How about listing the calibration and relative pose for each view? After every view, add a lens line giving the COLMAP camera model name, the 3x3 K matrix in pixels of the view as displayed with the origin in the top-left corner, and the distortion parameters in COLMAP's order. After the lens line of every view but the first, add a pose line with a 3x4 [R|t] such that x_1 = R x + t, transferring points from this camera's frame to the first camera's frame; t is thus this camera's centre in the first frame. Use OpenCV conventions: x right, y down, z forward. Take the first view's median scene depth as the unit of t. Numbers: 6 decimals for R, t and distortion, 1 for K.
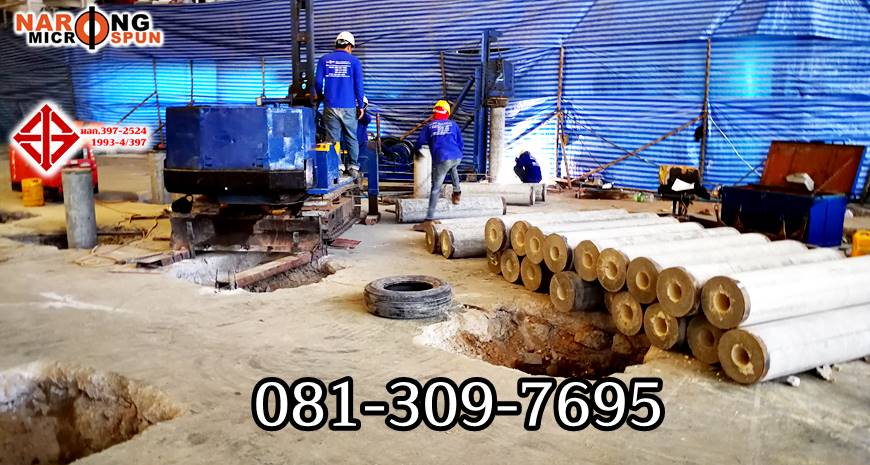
lens RADIAL K [[714.0, 0, 438.2], [0, 714.0, 232.9], [0, 0, 1]] dist [0.047320, -0.051398]
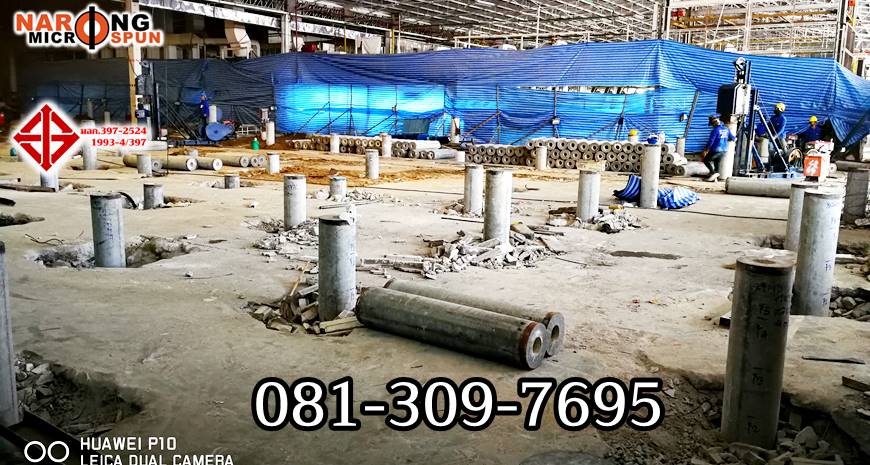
lens RADIAL K [[714.0, 0, 432.1], [0, 714.0, 234.7], [0, 0, 1]] dist [0.047320, -0.051398]
pose [[0.999603, 0.015824, -0.023317, -0.148820], [-0.015791, 0.999874, 0.001599, 0.197036], [0.023339, -0.001230, 0.999727, -1.212406]]
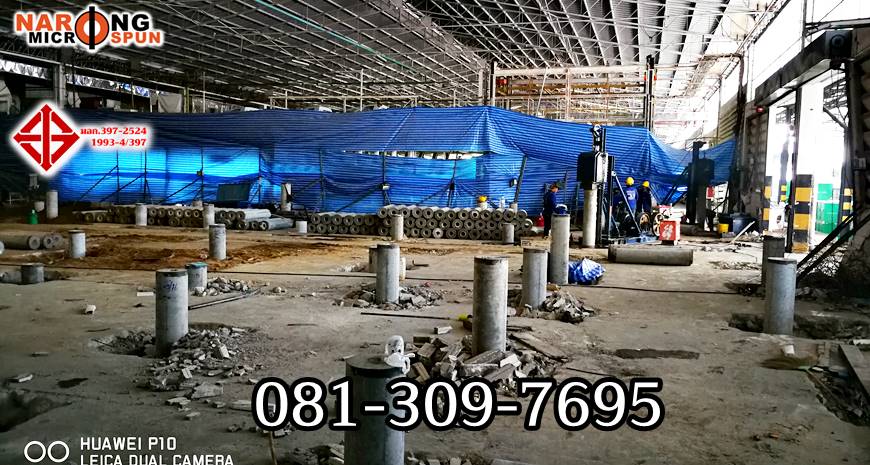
lens RADIAL K [[714.0, 0, 441.5], [0, 714.0, 232.8], [0, 0, 1]] dist [0.047320, -0.051398]
pose [[0.958320, -0.013558, 0.285374, -0.273025], [0.039161, 0.995679, -0.084203, 0.162966], [-0.282999, 0.091869, 0.954710, -1.036209]]
